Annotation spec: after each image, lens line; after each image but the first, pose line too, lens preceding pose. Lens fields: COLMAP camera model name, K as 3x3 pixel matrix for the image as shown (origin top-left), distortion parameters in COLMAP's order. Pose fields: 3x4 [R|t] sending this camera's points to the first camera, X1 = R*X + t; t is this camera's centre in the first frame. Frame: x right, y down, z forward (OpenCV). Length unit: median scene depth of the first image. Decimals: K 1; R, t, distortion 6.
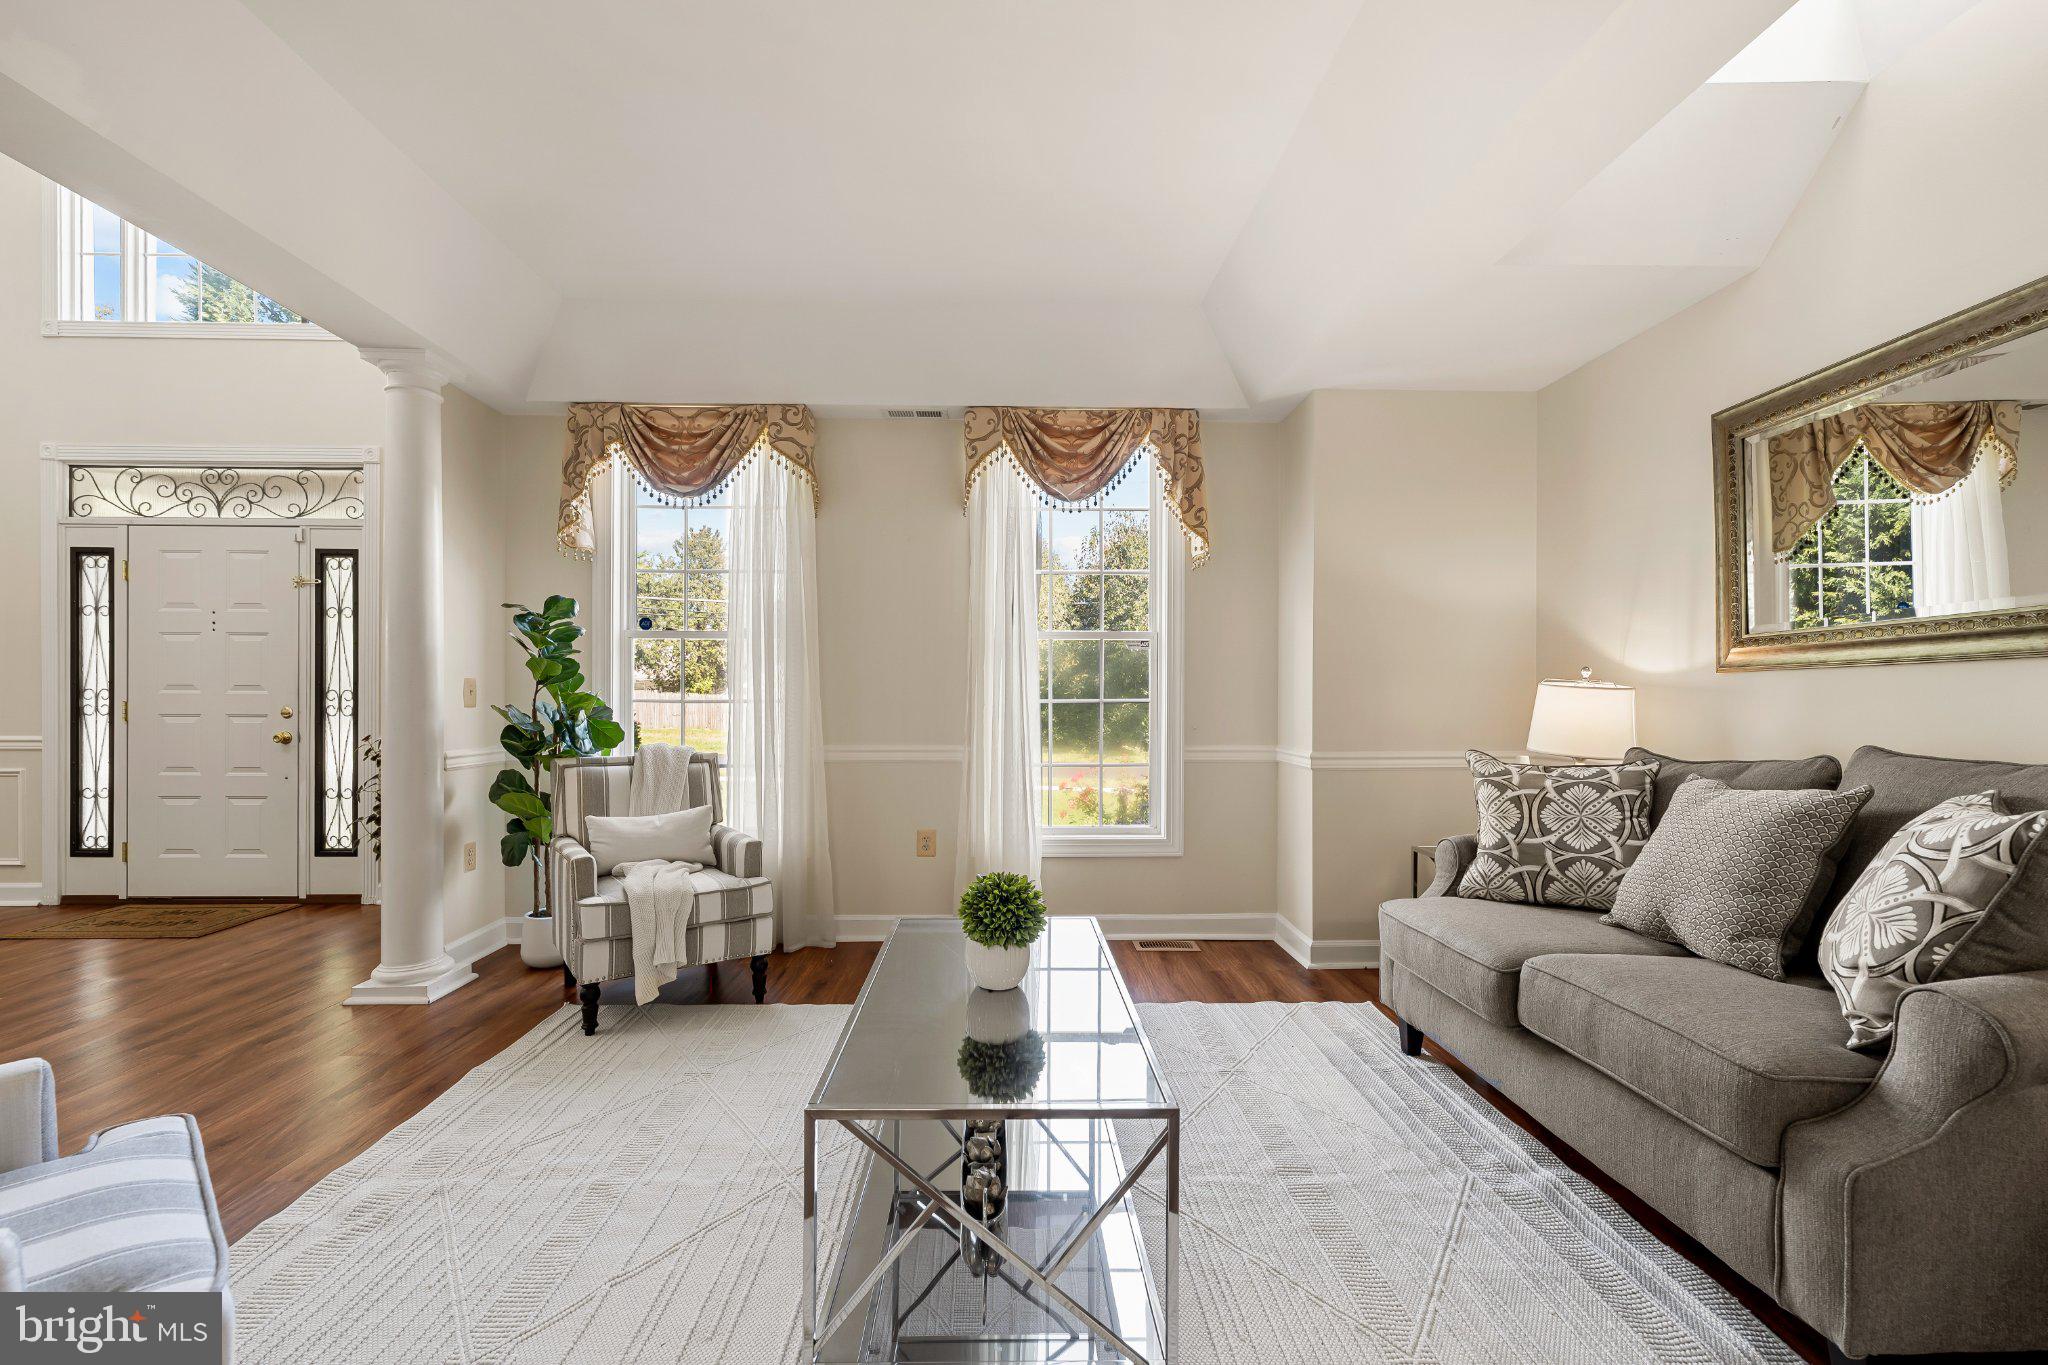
lens RADIAL K [[864.8, 0, 1016.4], [0, 864.8, 706.7], [0, 0, 1]] dist [-0.001527, -0.000109]
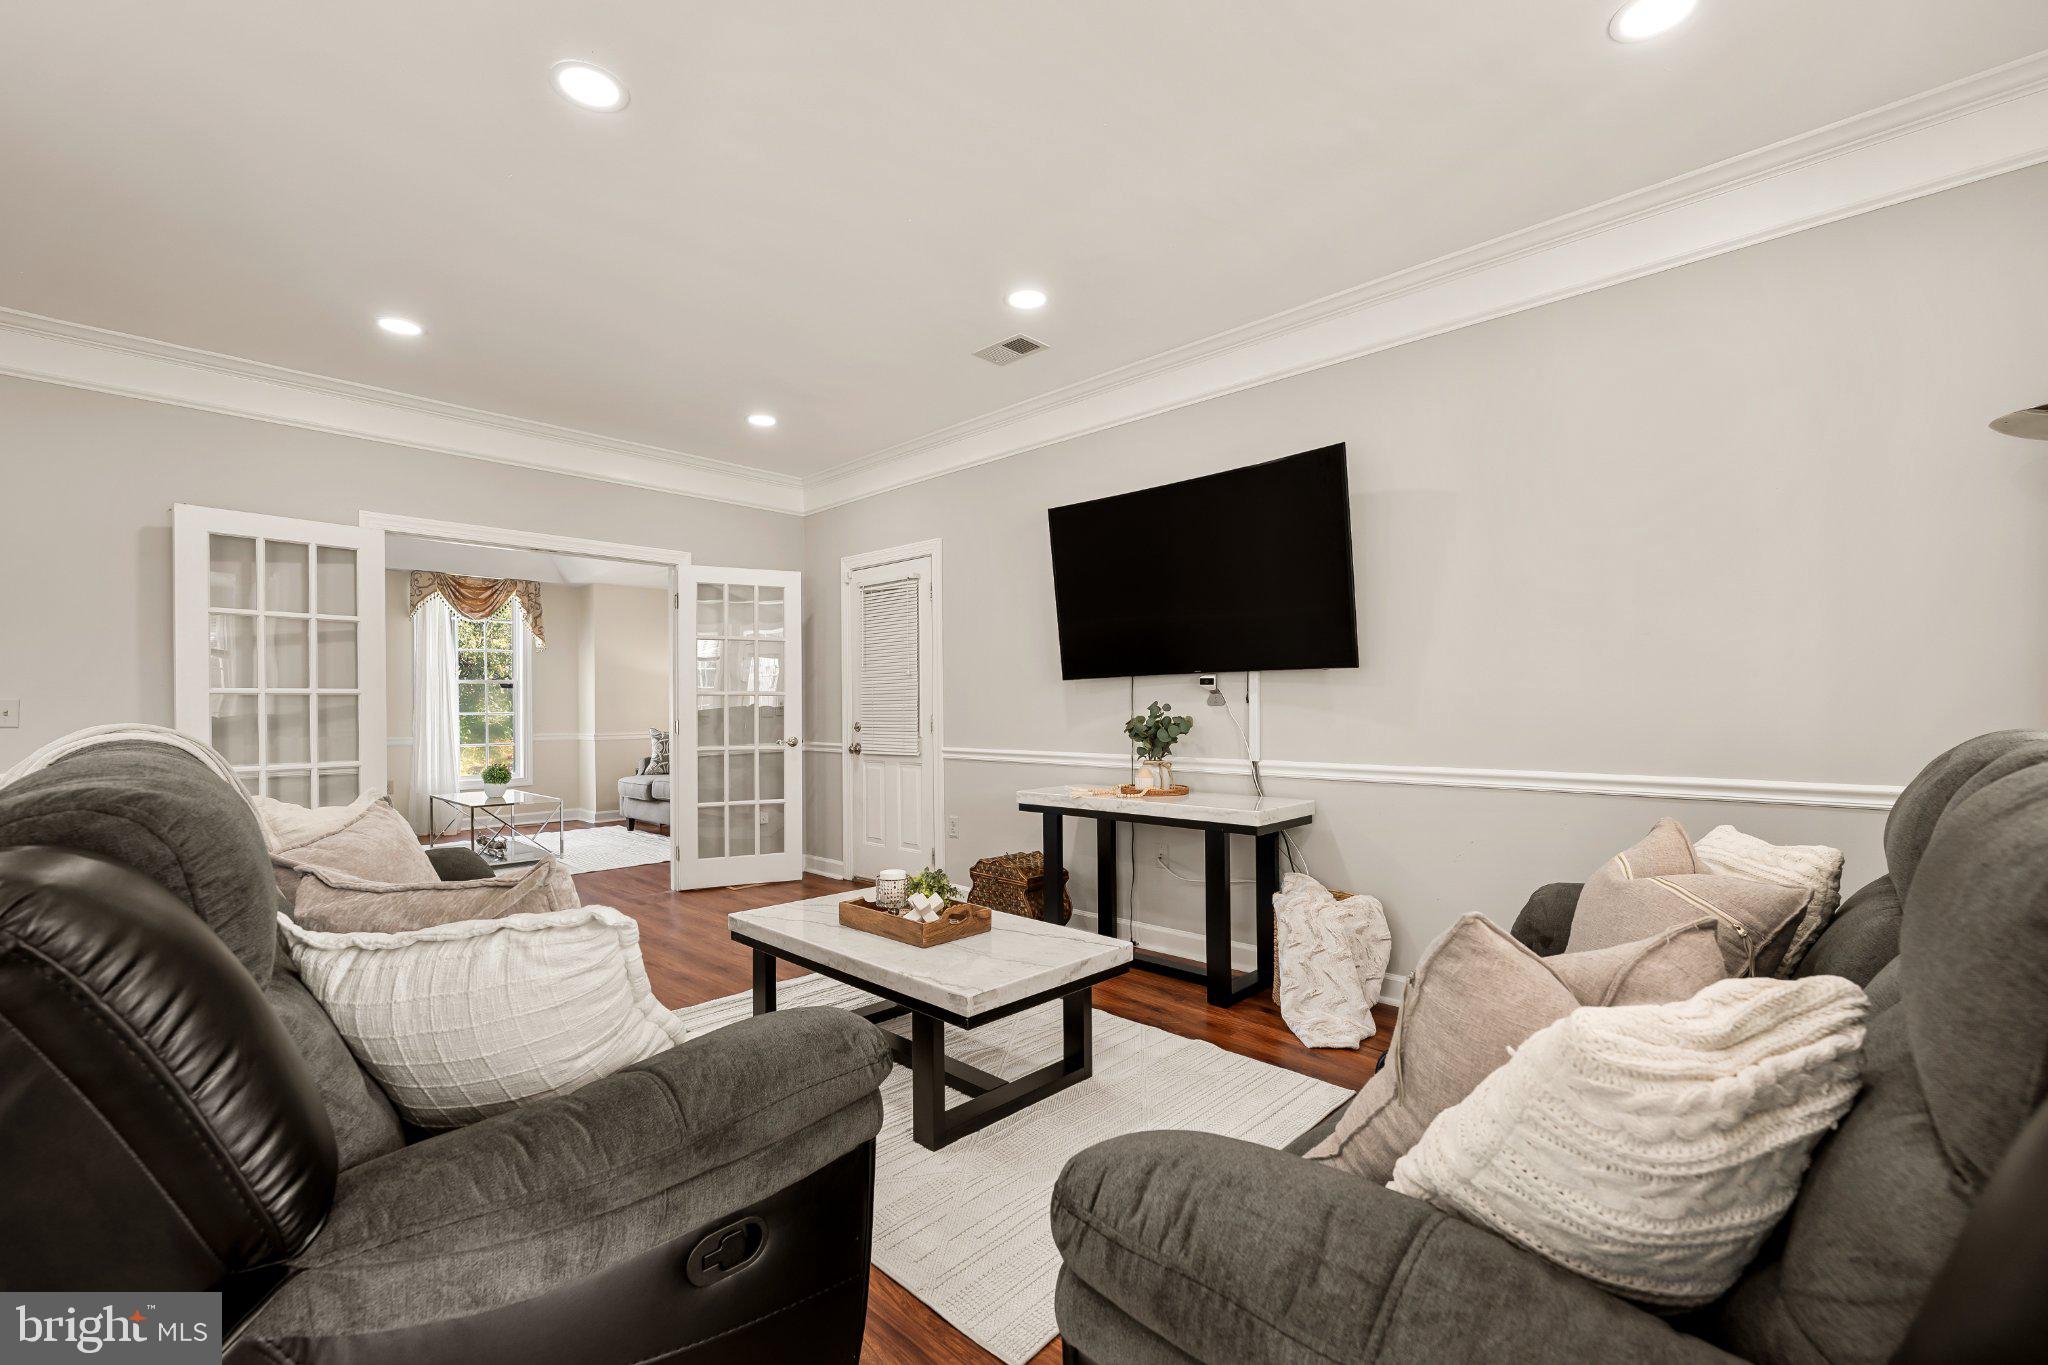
lens RADIAL K [[864.8, 0, 1016.4], [0, 864.8, 706.7], [0, 0, 1]] dist [-0.001527, -0.000109]
pose [[0.711784, -0.007208, 0.702361, -0.483096], [0.012990, 0.999911, -0.002902, -0.000613], [-0.702278, 0.011189, 0.711815, -1.448386]]
